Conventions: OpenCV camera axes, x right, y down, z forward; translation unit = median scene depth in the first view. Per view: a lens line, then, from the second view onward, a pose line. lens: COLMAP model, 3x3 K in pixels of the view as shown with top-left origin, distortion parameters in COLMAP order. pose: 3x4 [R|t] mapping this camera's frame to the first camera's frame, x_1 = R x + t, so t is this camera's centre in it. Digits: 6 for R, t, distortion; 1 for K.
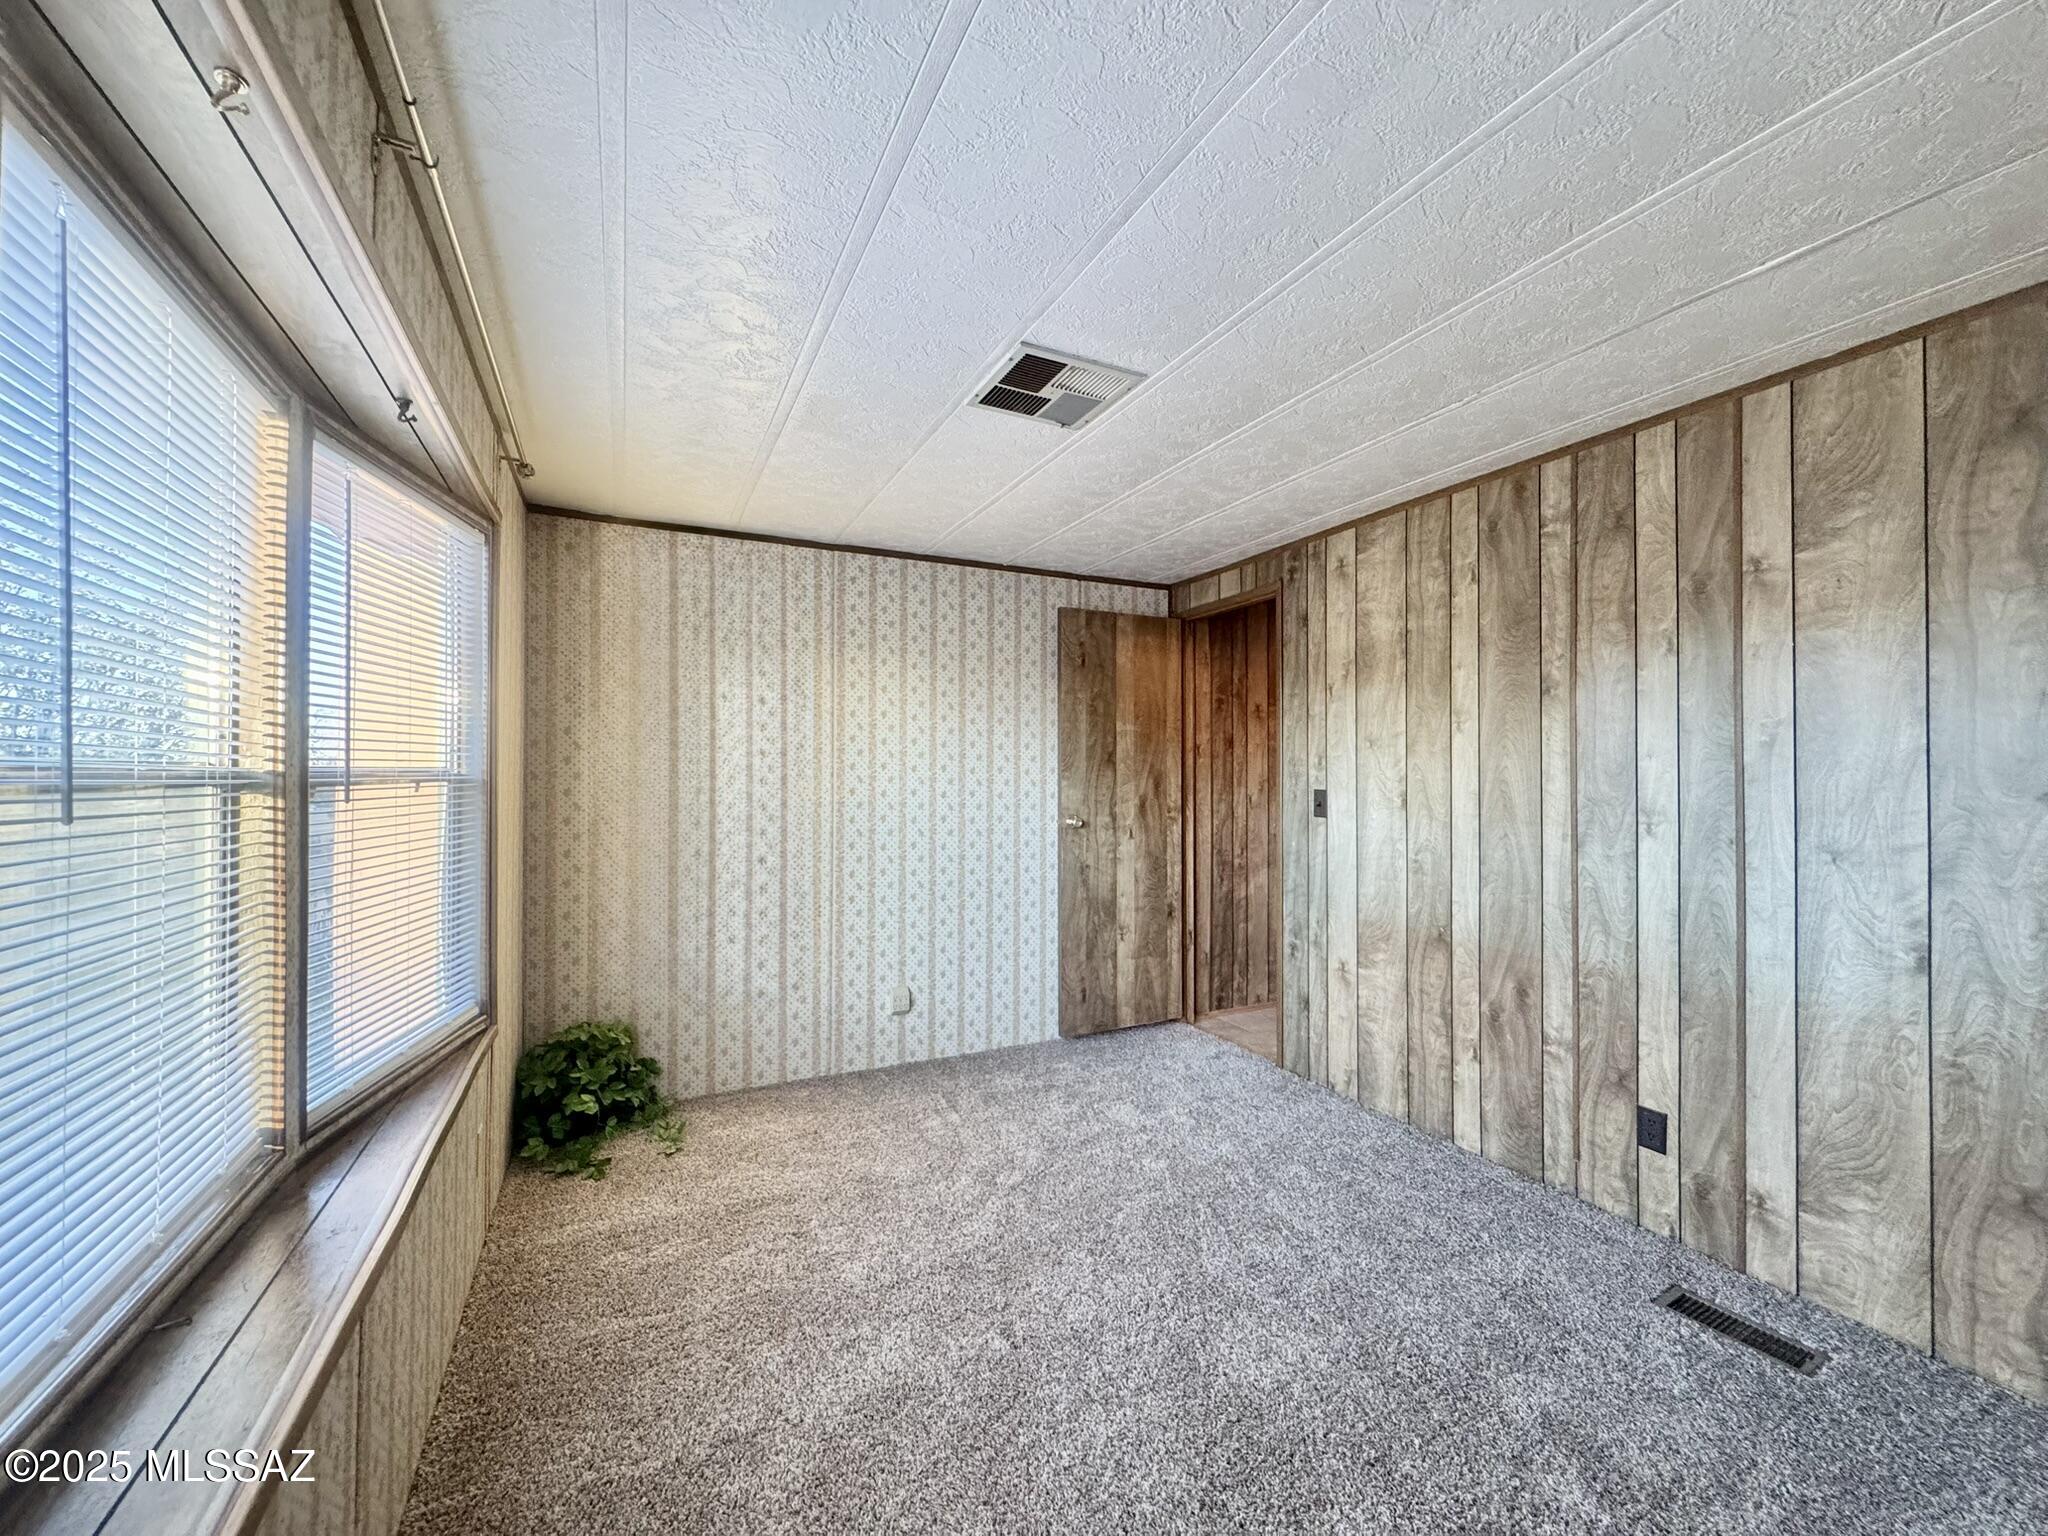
lens RADIAL K [[818.4, 0, 1021.0], [0, 818.4, 767.8], [0, 0, 1]] dist [-0.002282, 0.000600]
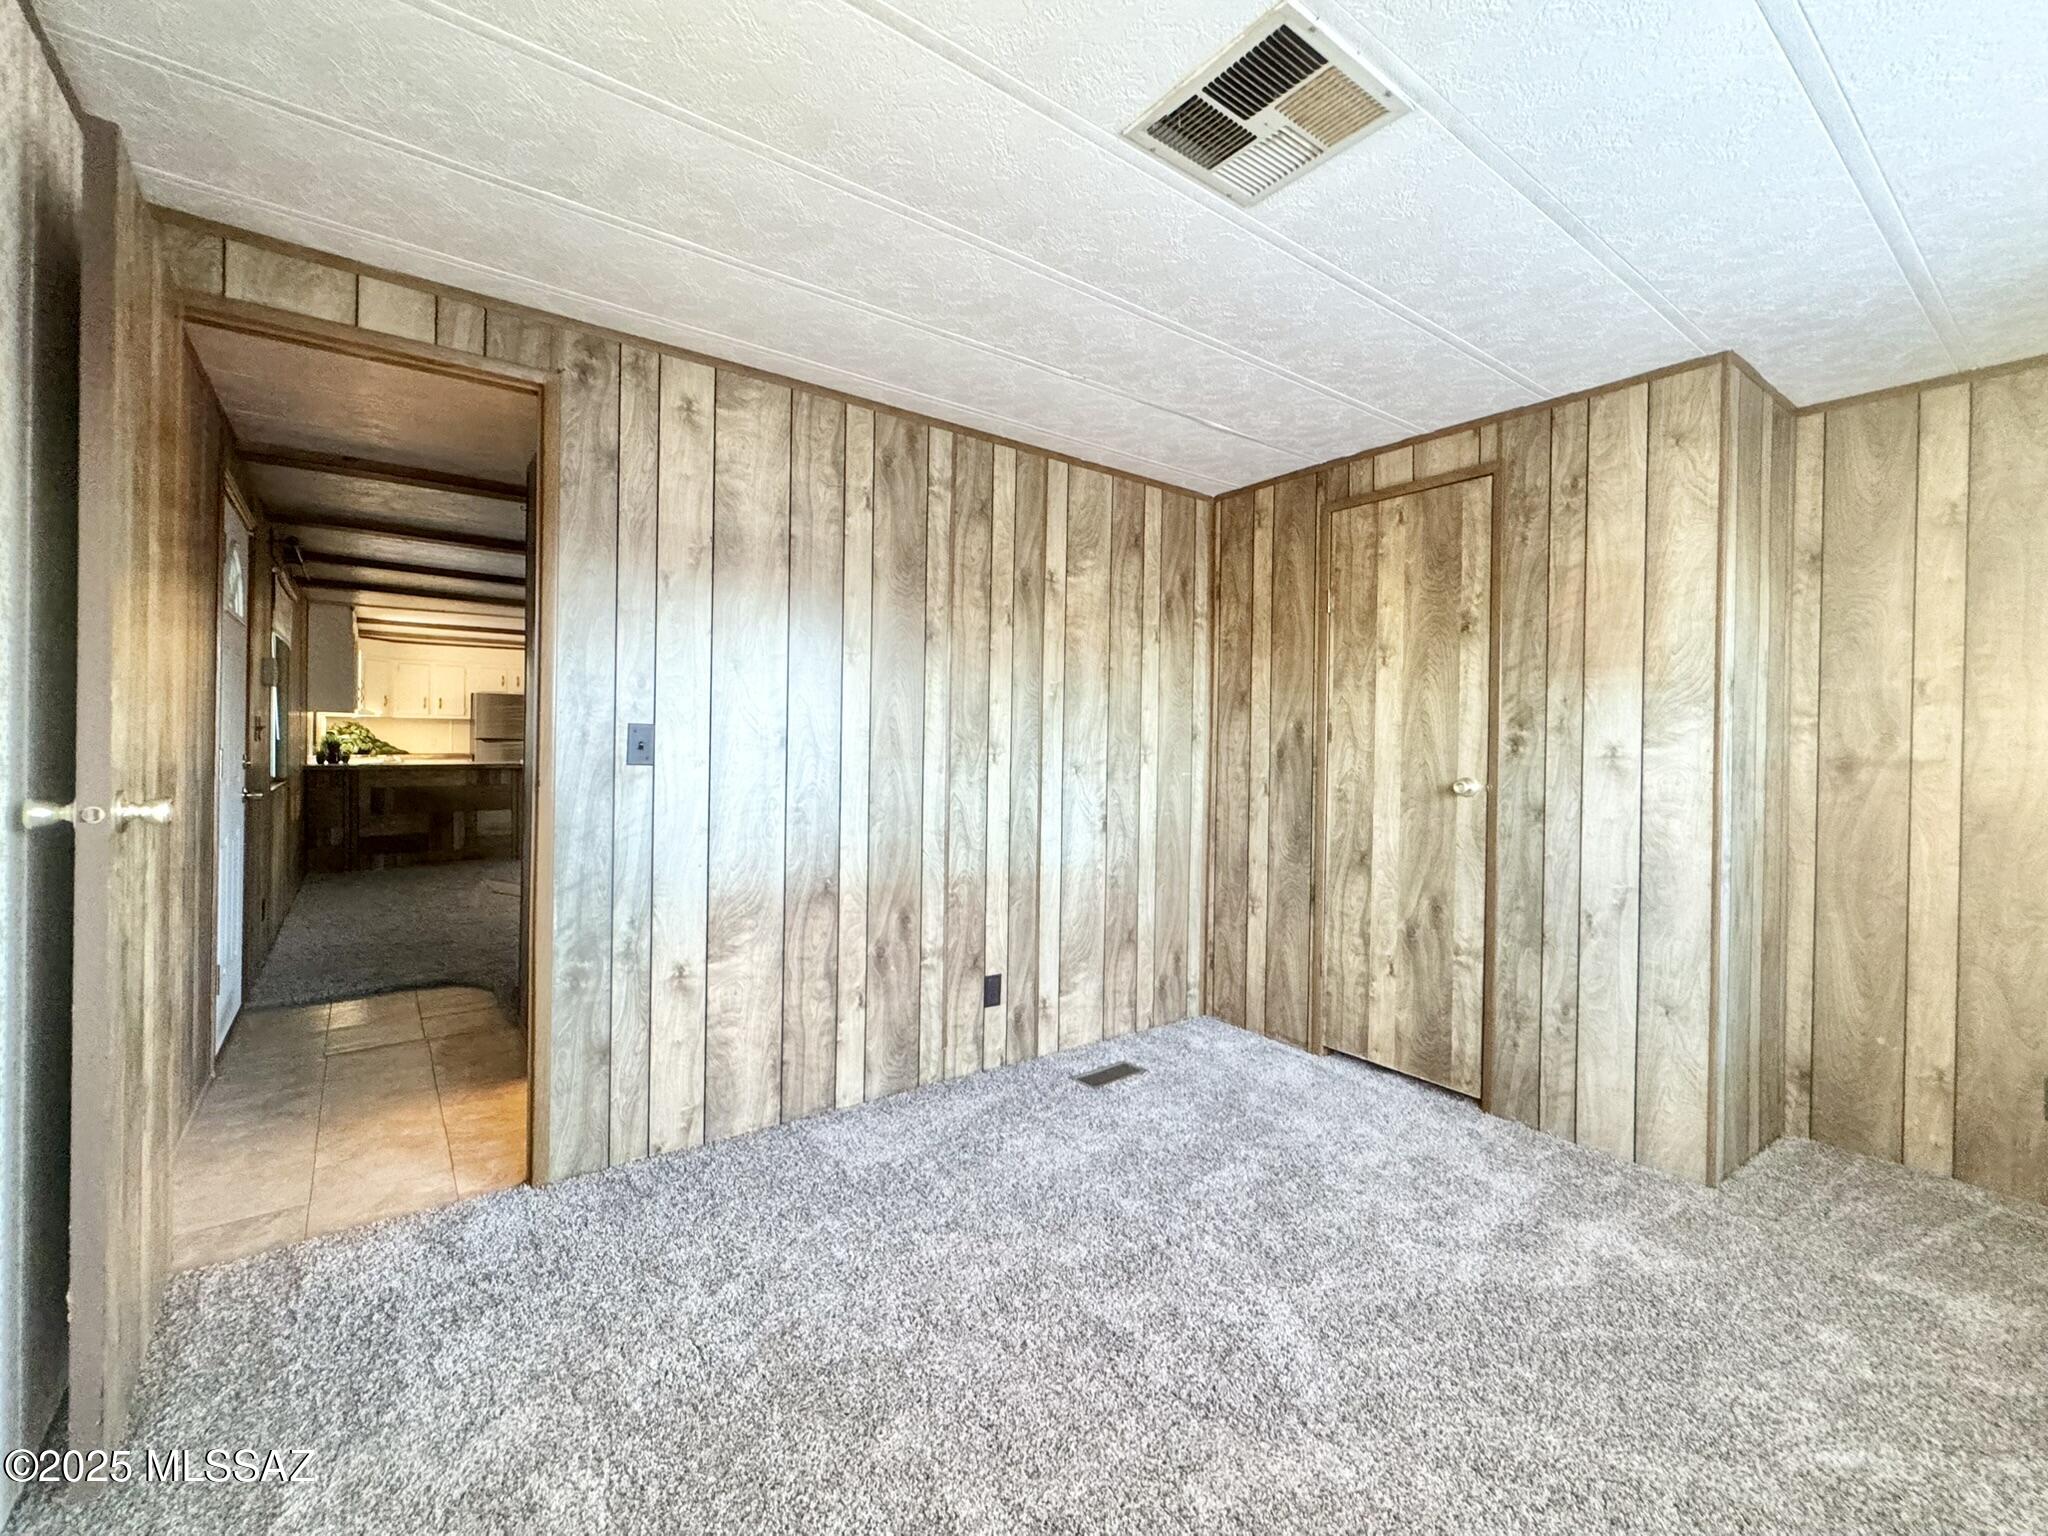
lens RADIAL K [[868.1, 0, 1027.7], [0, 868.1, 744.6], [0, 0, 1]] dist [-0.001794, 0.000015]
pose [[-0.189771, -0.007882, 0.981797, -0.506403], [-0.027903, 0.999607, 0.002631, 0.042381], [-0.981432, -0.026896, -0.189917, 1.058302]]
